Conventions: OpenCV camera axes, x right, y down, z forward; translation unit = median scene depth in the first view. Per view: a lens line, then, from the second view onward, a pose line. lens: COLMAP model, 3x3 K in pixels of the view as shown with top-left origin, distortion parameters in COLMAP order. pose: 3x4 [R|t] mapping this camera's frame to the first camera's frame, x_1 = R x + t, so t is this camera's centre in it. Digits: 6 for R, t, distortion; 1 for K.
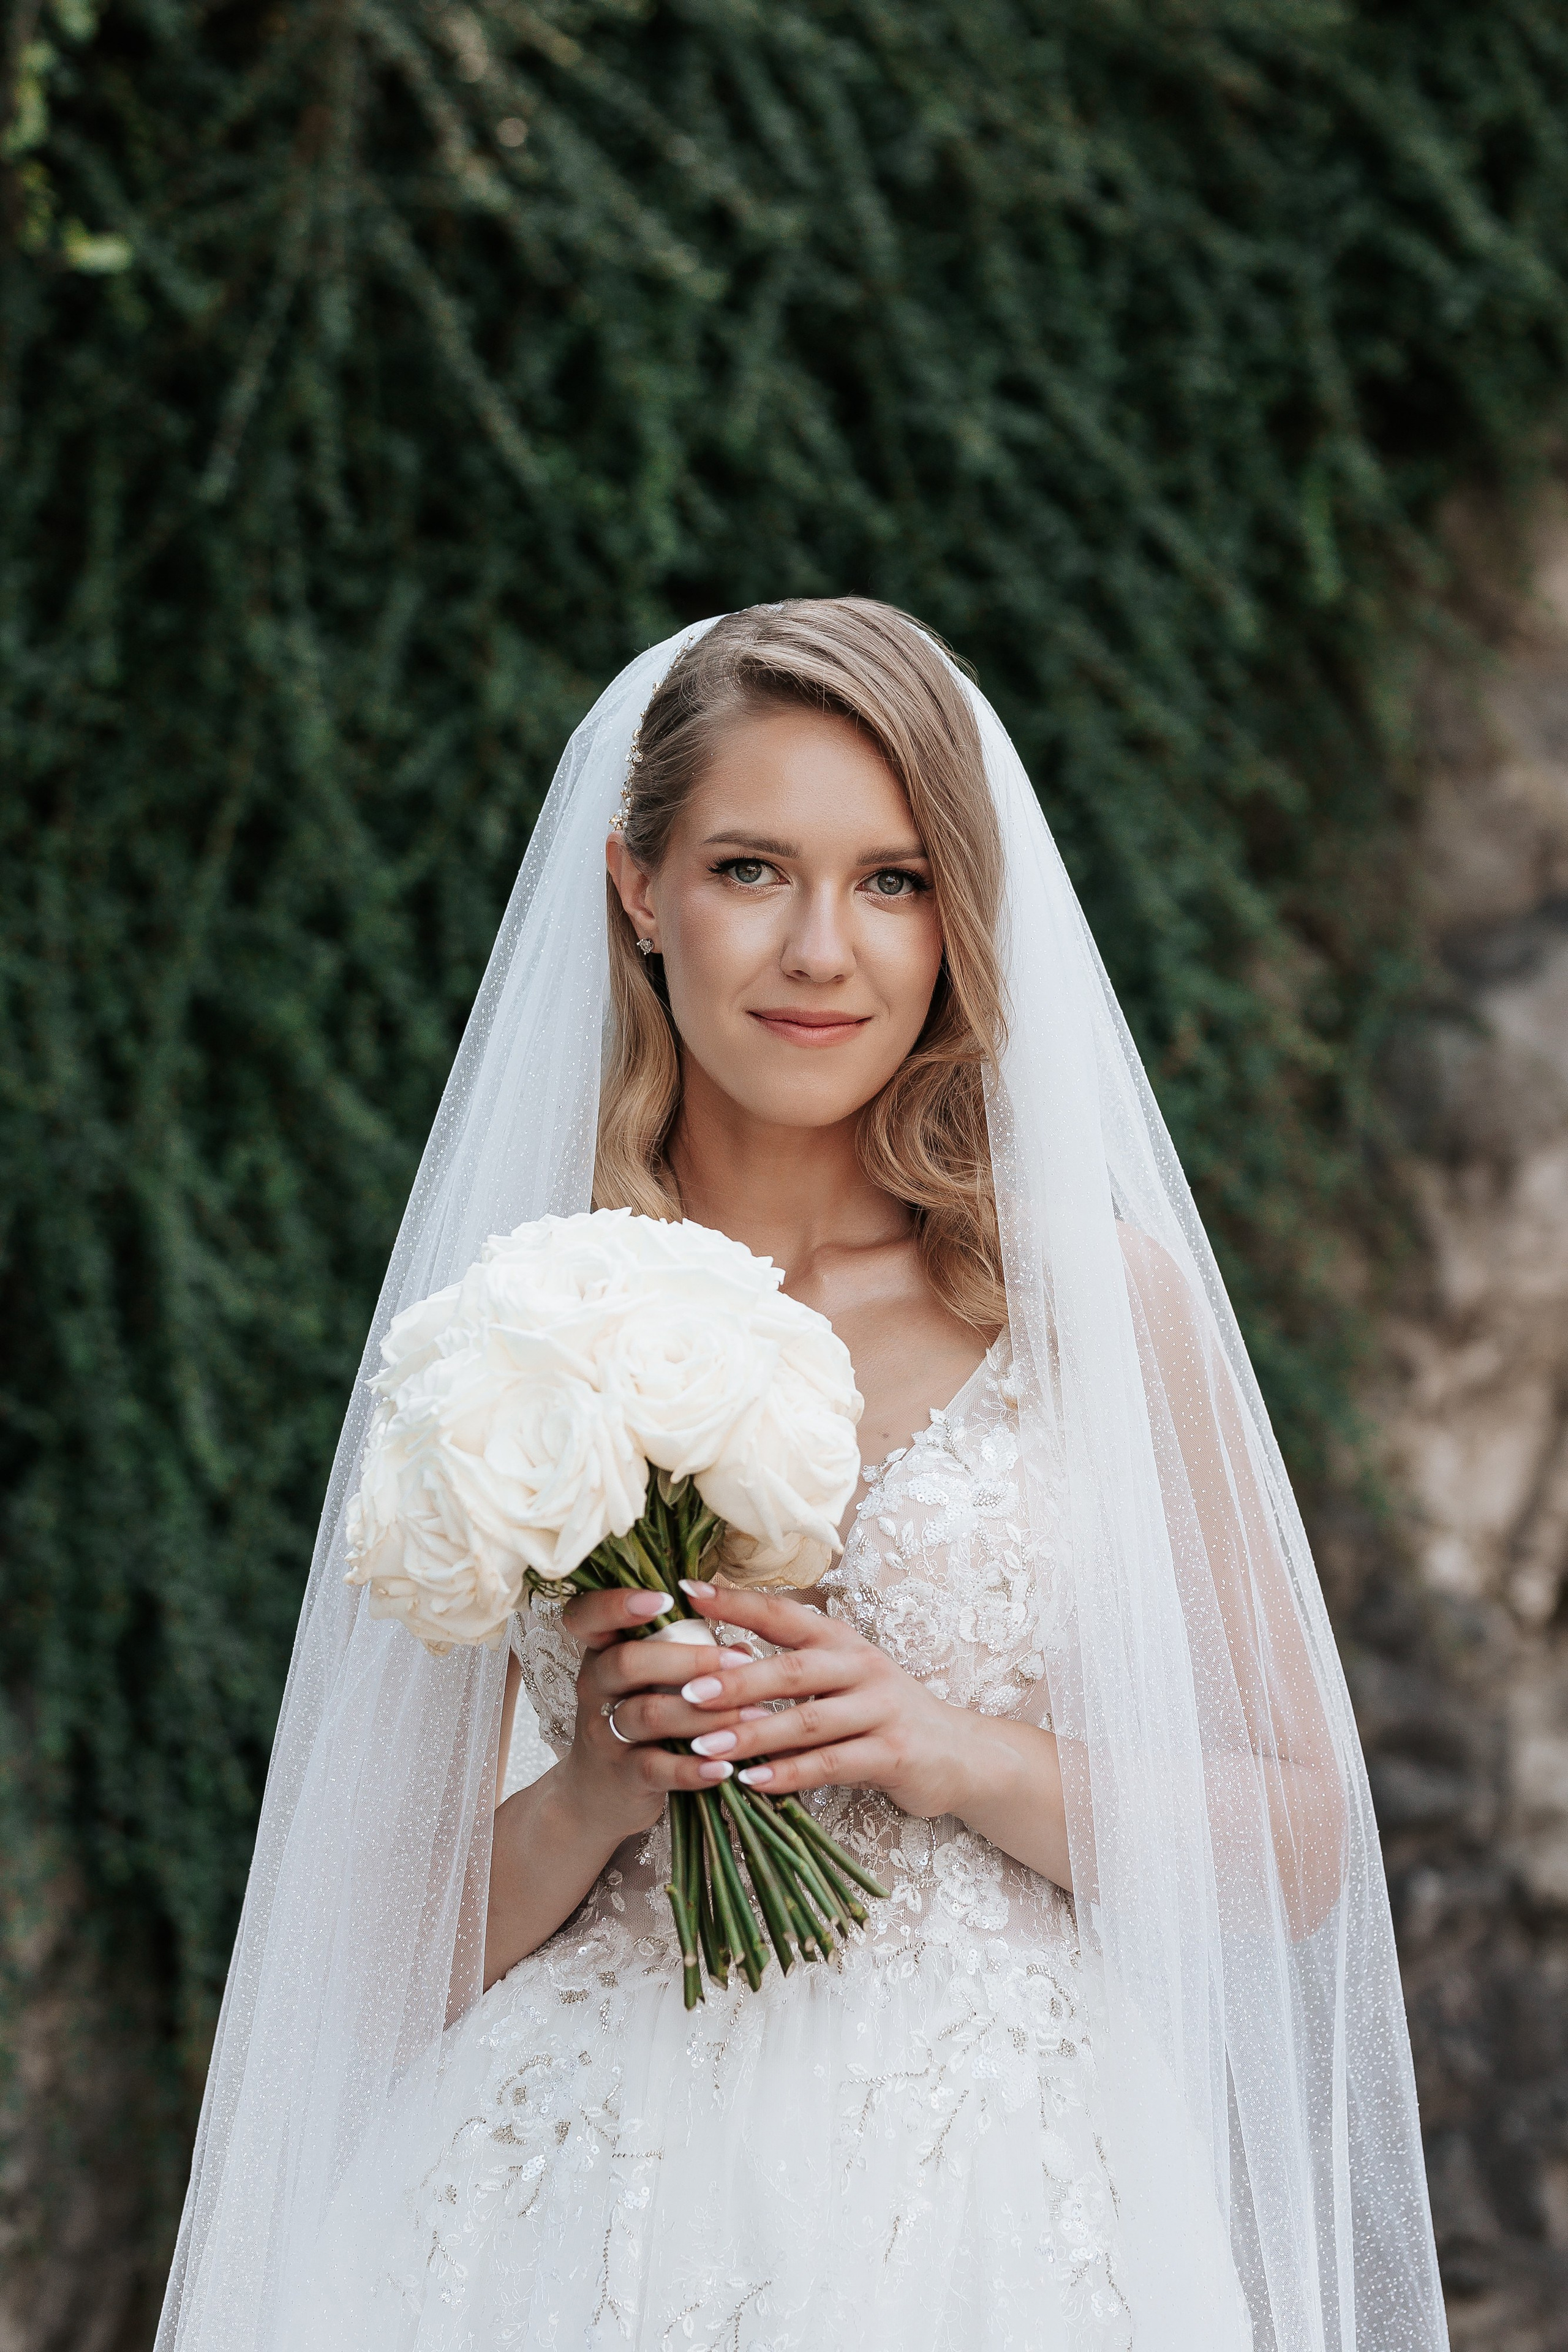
lens RADIAL K [[5136.8, 0, 795.0], [0, 5136.8, 1174.2], [0, 0, 1]] dist [-0.004395, 0.000000]
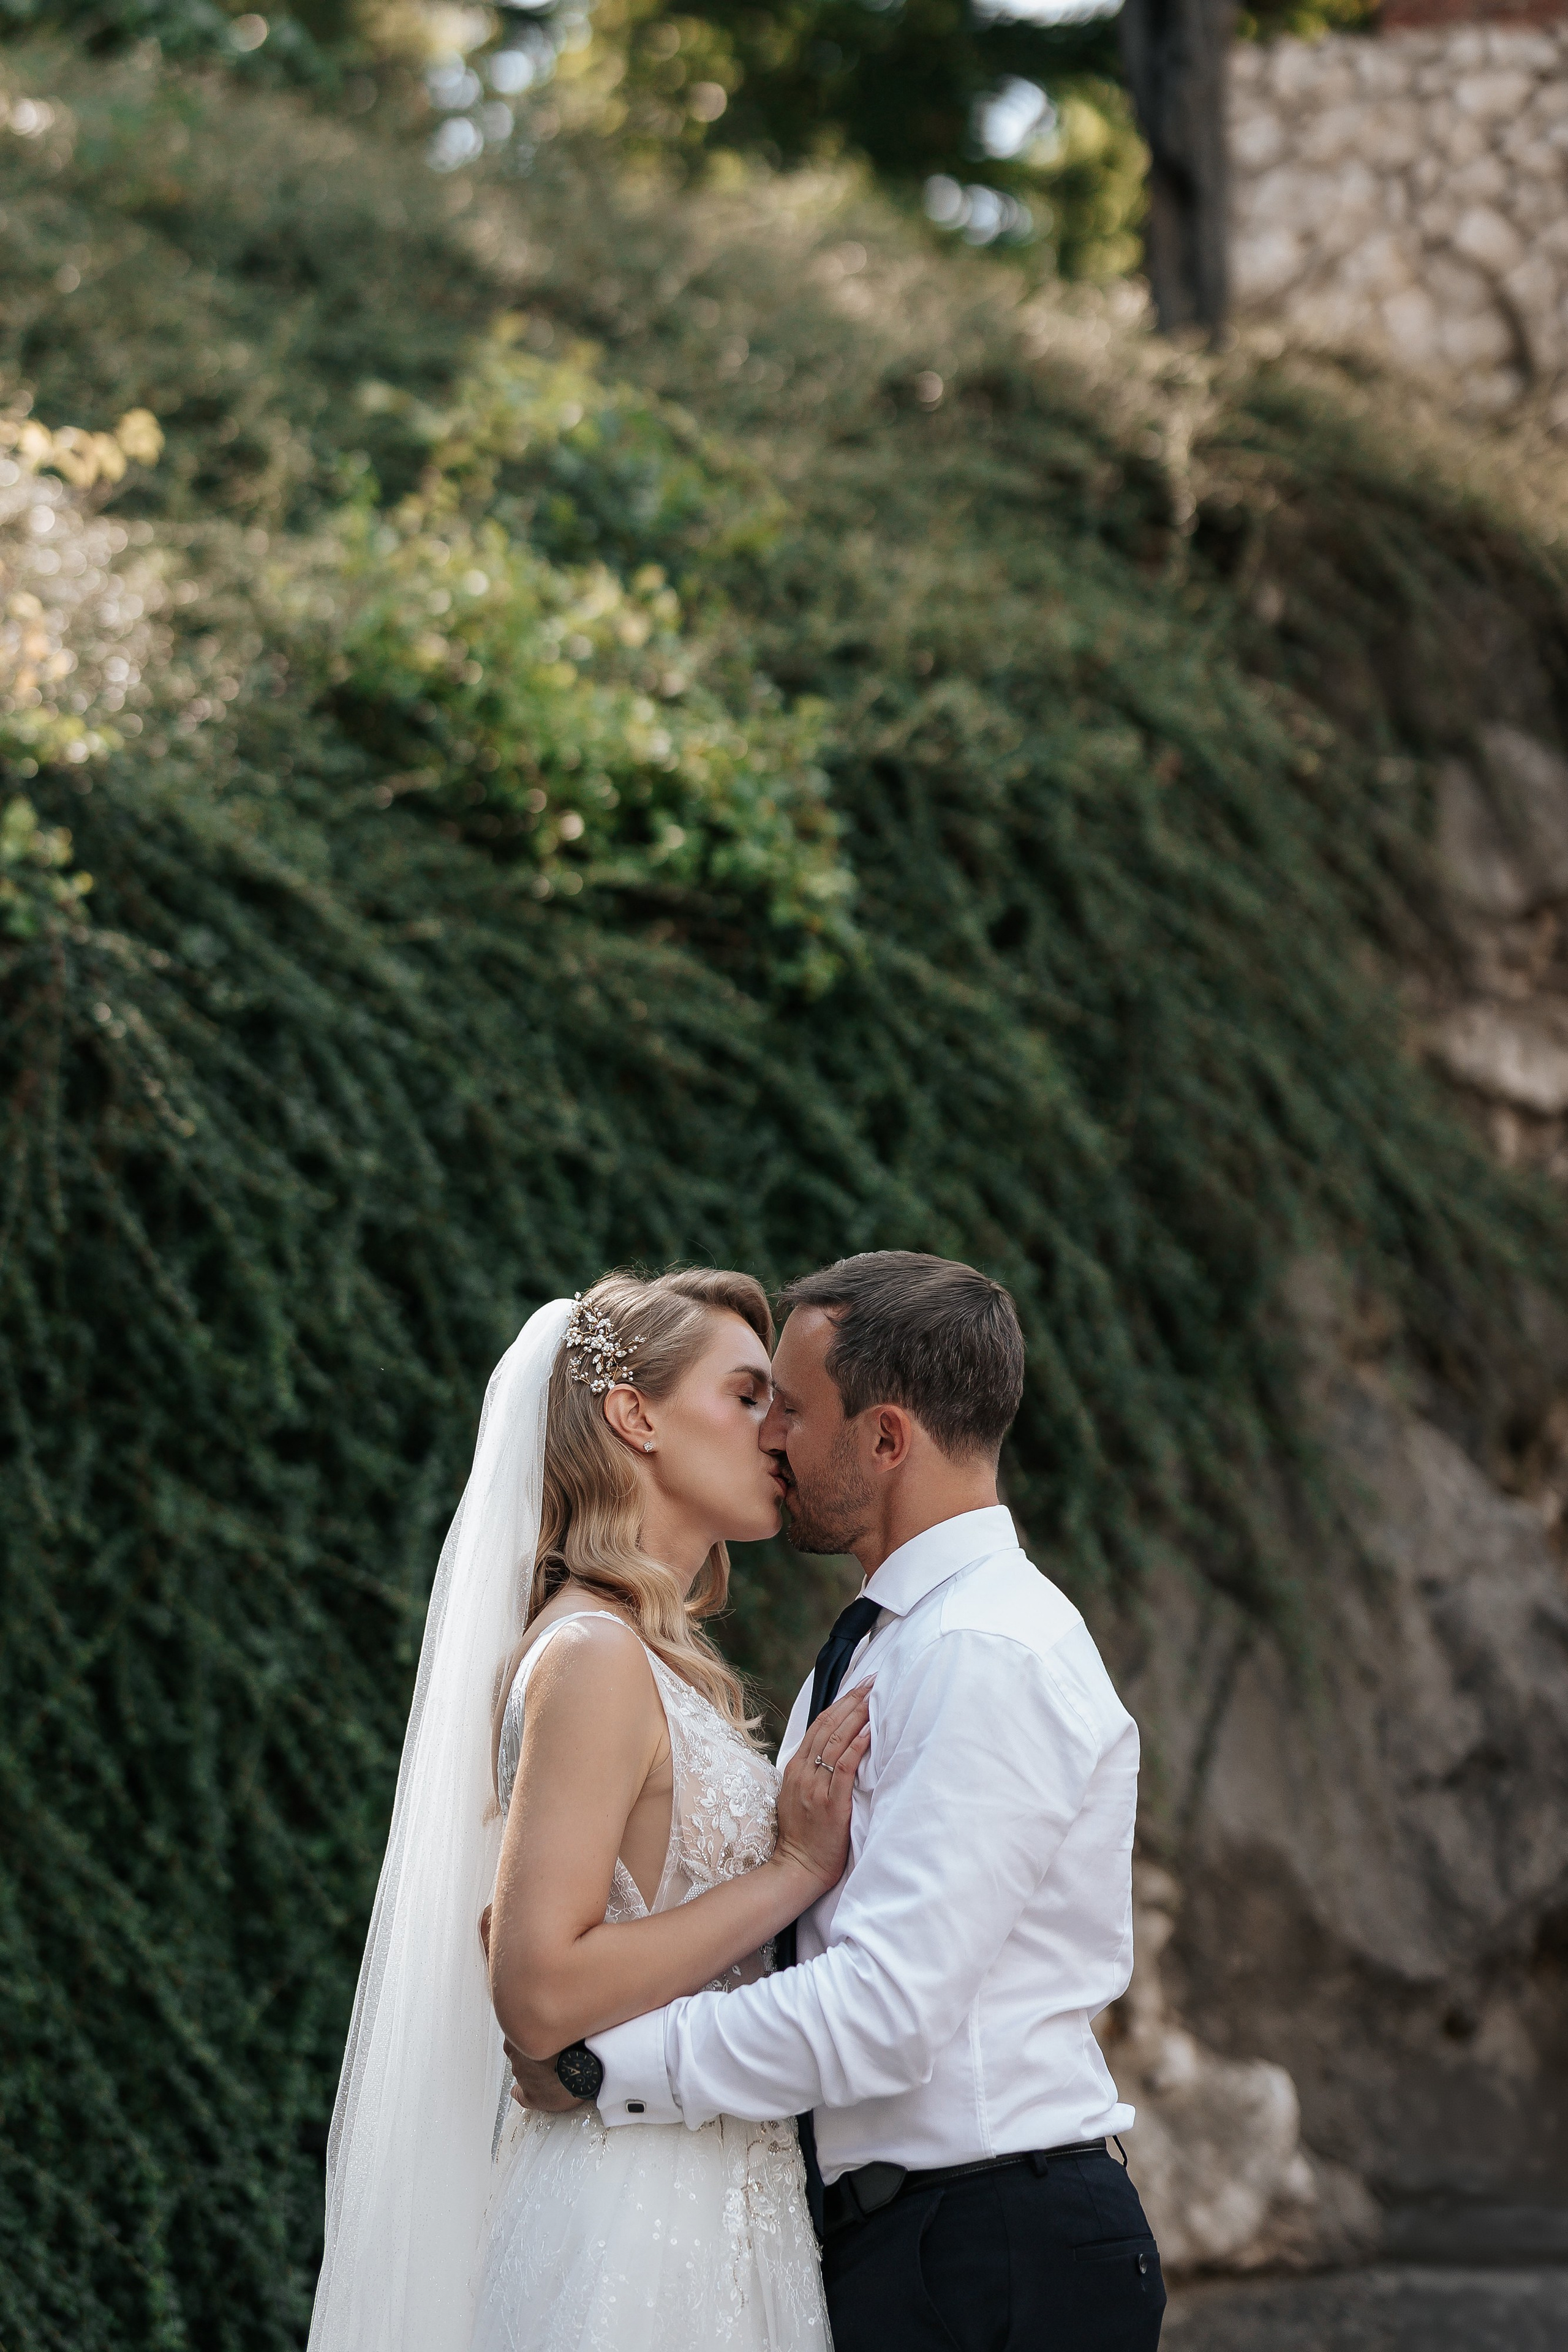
lens RADIAL K [[5136.8, 0, 780.3], [0, 5136.8, 1174.8], [0, 0, 1]] dist [-0.004395, 0.000000]
pose [[0.988227, -0.003668, 0.152950, -0.093769], [0.035554, 0.977849, -0.206268, 0.088837], [-0.148806, 0.209278, 0.966468, -0.273459]]
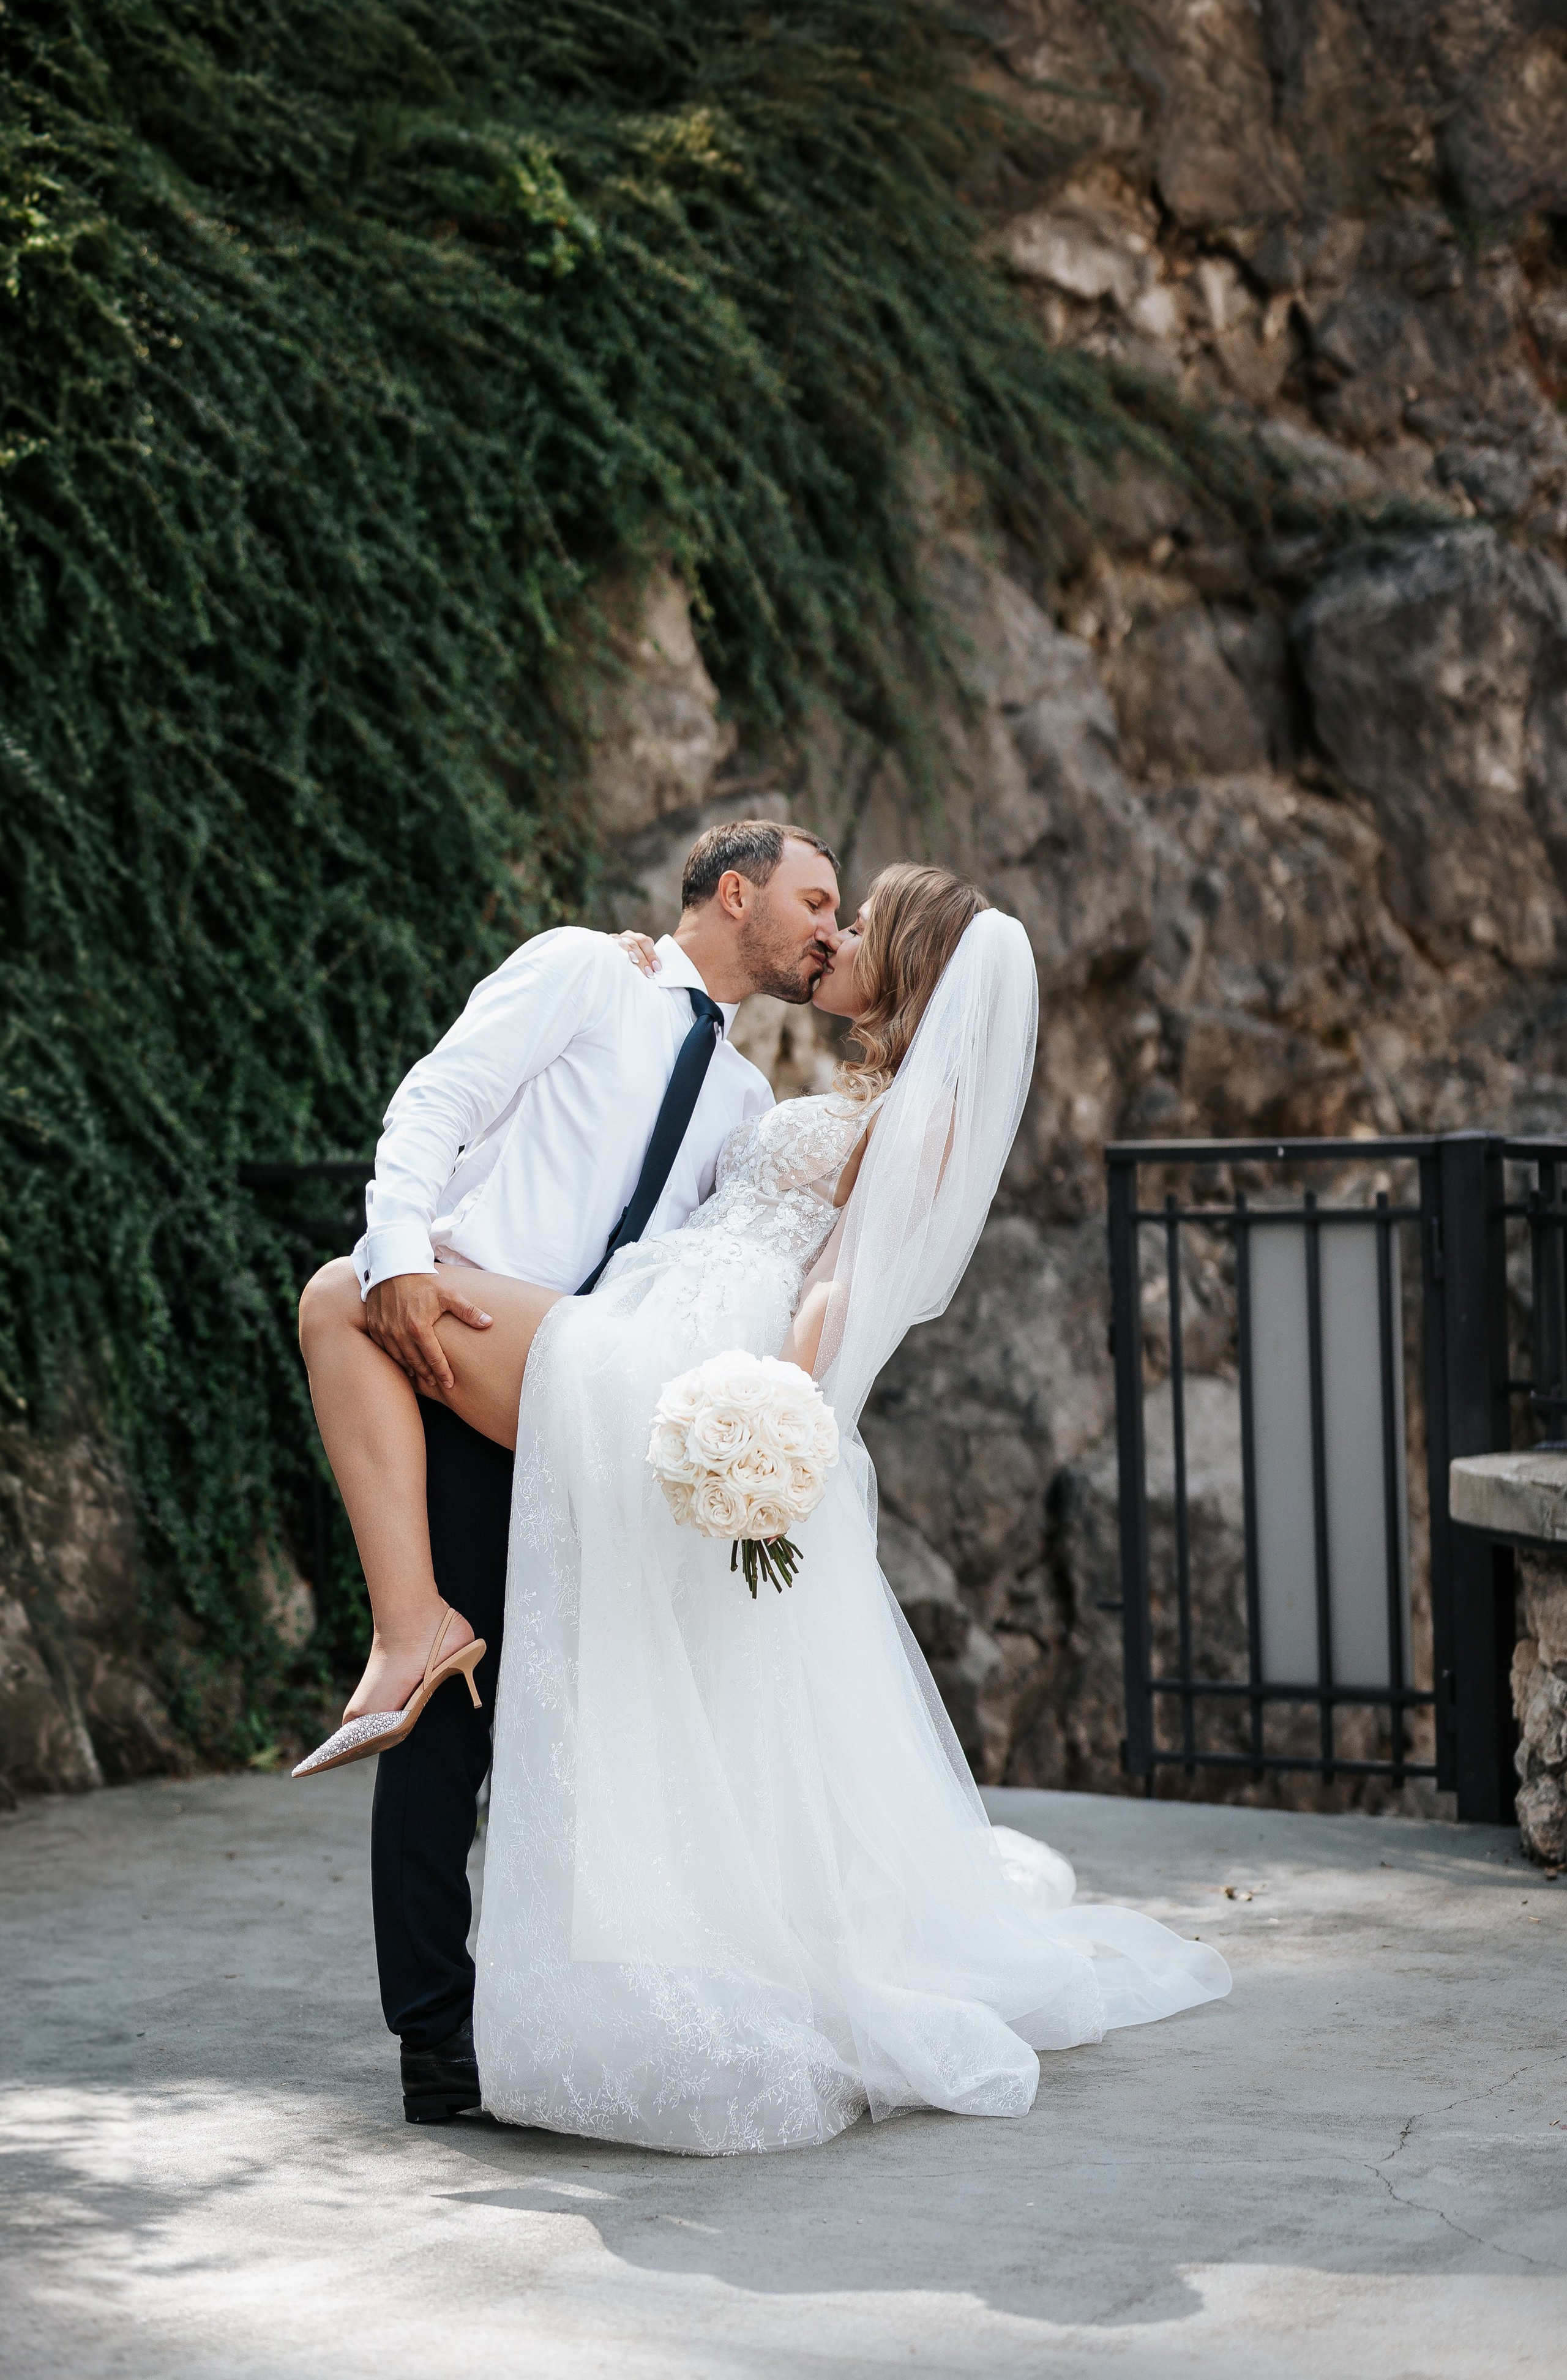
lens RADIAL K [[4829.7, 0, 783.3], [0, 4829.7, 1192.3], [0, 0, 1]] dist [-0.024326, 0.000000]
pose [[0.963708, -0.057262, 0.260745, -0.255982], [0.050892, 0.998219, 0.031125, 0.024784], [-0.262063, -0.016725, 0.964906, -0.593672]]
